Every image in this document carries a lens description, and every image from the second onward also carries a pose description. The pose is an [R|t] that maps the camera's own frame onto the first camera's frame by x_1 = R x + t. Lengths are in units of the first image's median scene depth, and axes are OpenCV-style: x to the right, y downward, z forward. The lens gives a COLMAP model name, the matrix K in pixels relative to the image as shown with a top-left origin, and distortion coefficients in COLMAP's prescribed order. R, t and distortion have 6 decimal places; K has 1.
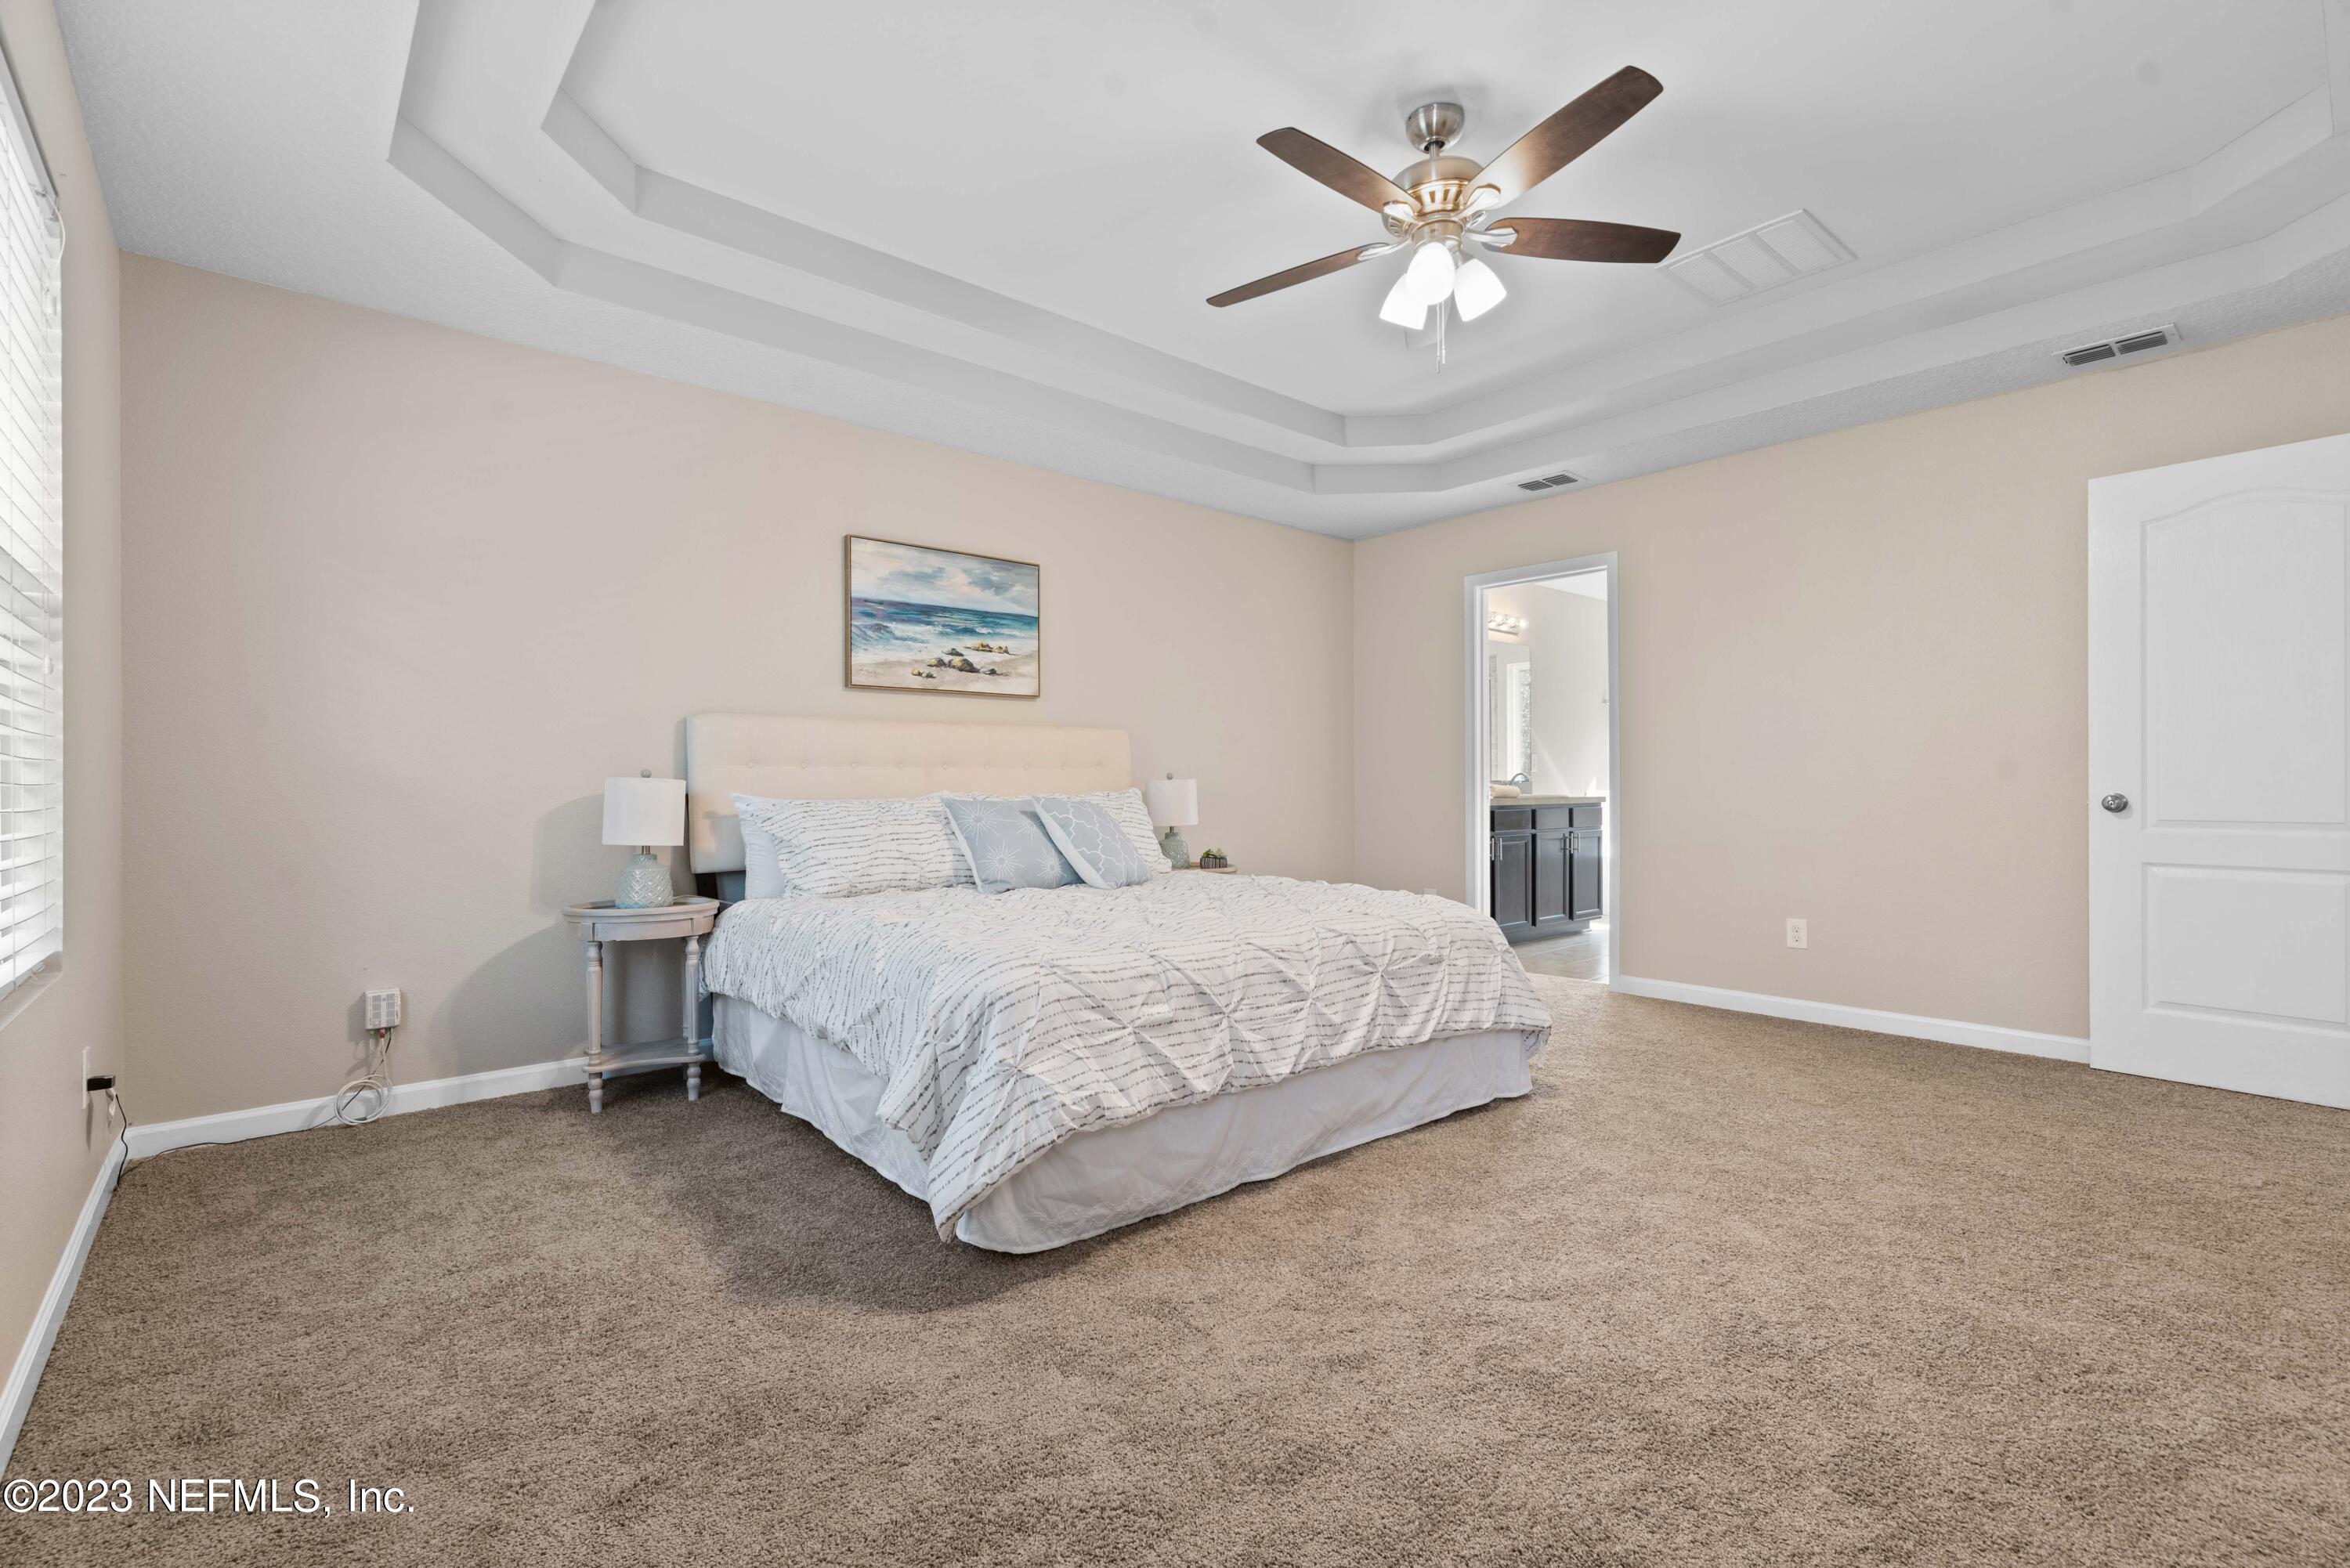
lens RADIAL K [[1033.8, 0, 1174.9], [0, 1033.8, 788.9], [0, 0, 1]] dist [-0.028769, -0.000368]
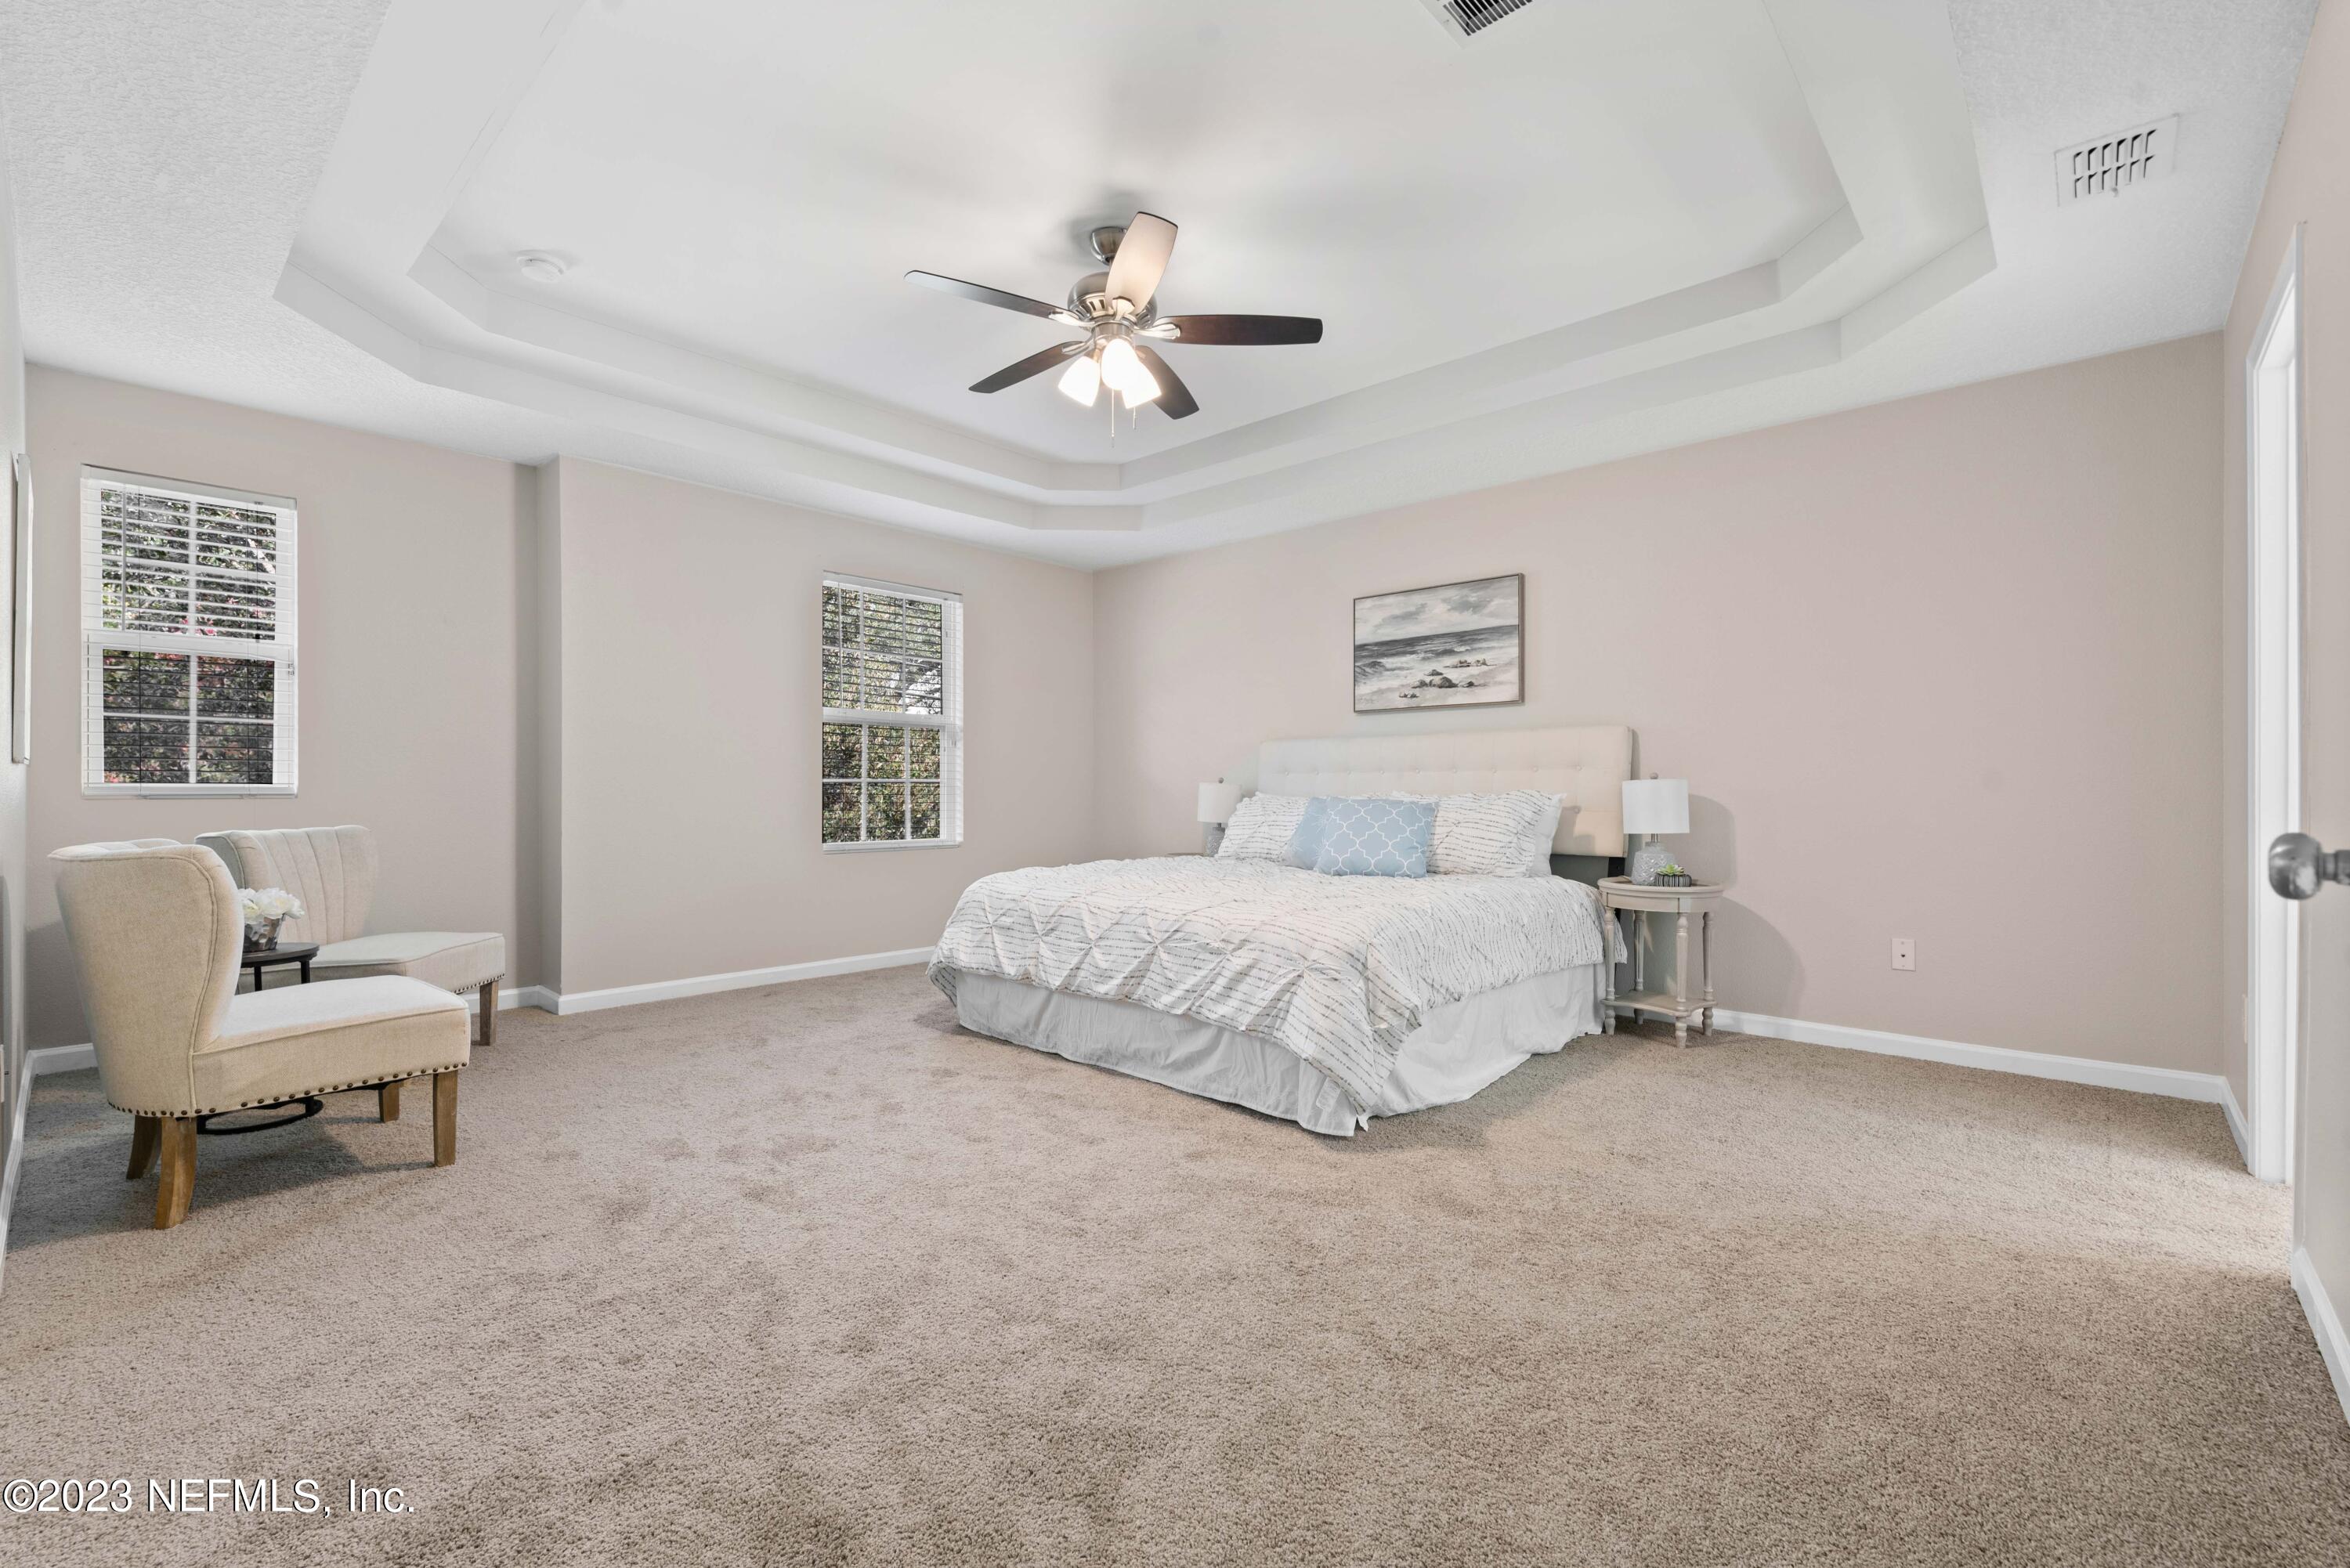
lens RADIAL K [[1033.8, 0, 1174.9], [0, 1033.8, 784.8], [0, 0, 1]] dist [-0.028769, -0.000368]
pose [[0.113922, -0.000946, -0.993489, 0.929611], [0.000897, 0.999999, -0.000850, -0.005049], [0.993489, -0.000794, 0.113923, 0.585491]]
